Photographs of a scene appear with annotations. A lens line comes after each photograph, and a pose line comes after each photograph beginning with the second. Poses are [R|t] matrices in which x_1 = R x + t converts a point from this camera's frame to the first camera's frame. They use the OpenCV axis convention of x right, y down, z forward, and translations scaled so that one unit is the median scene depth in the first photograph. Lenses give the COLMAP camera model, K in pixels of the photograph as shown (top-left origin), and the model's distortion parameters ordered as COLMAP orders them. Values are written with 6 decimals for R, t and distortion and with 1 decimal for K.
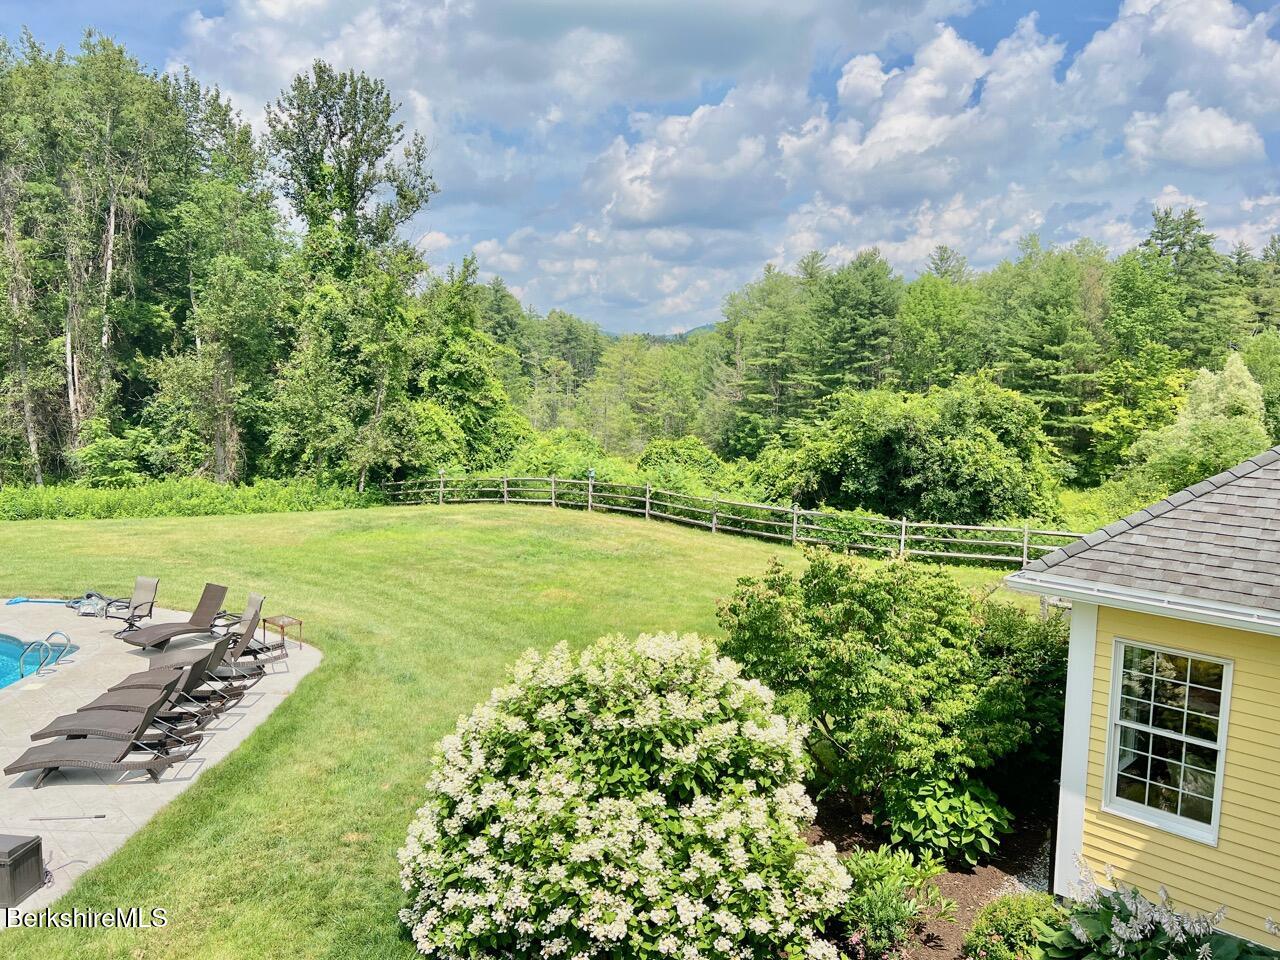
lens RADIAL K [[943.8, 0, 635.8], [0, 943.8, 479.0], [0, 0, 1]] dist [0.046184, -0.053278]
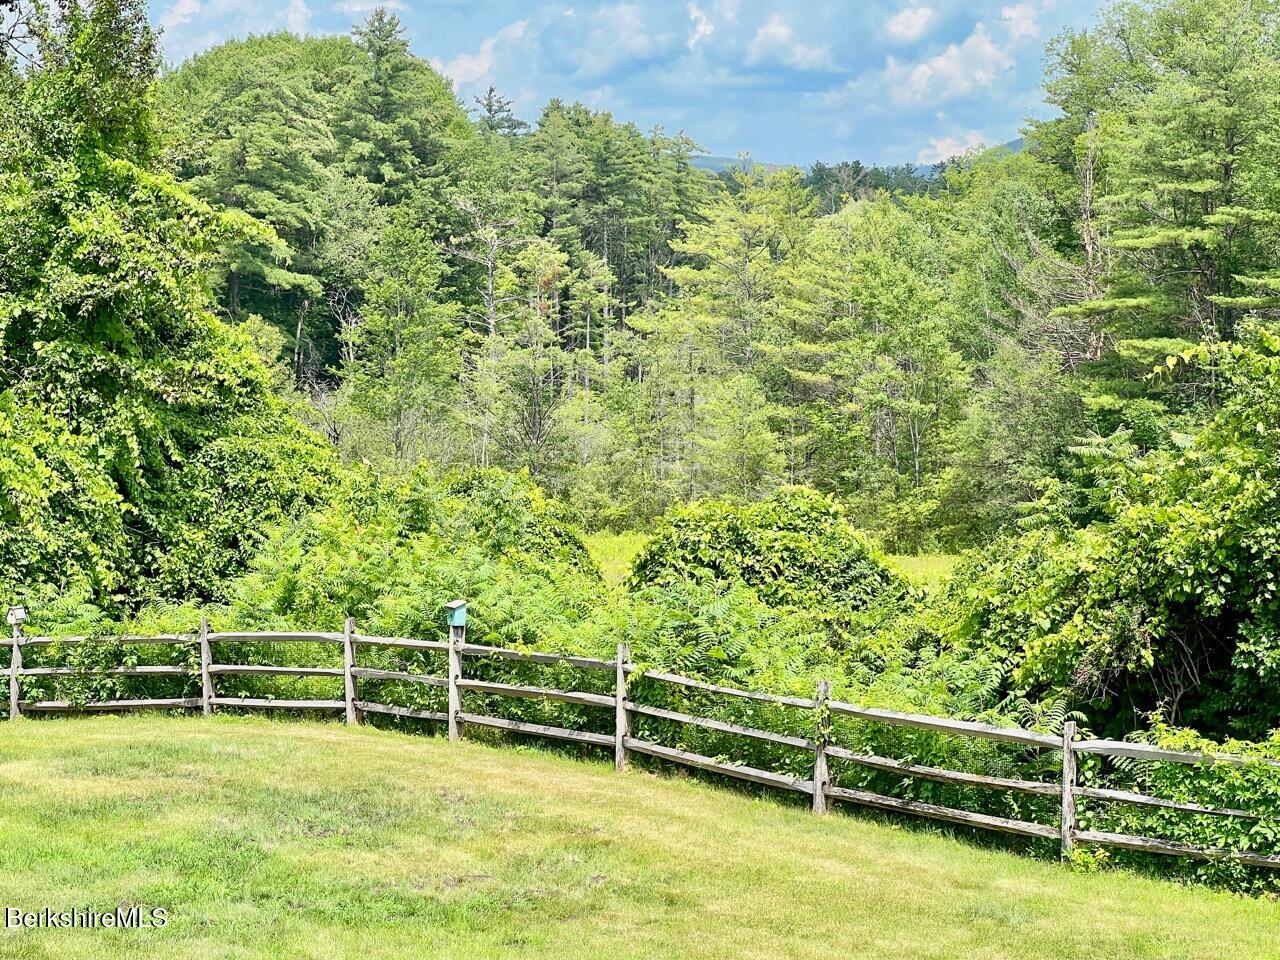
lens RADIAL K [[2773.6, 0, 638.9], [0, 2773.6, 480.2], [0, 0, 1]] dist [0.065804, 0.000000]
pose [[0.996303, -0.020420, -0.083443, 0.082843], [0.016992, 0.998990, -0.041597, -0.010904], [0.084209, 0.040025, 0.995644, 0.089342]]
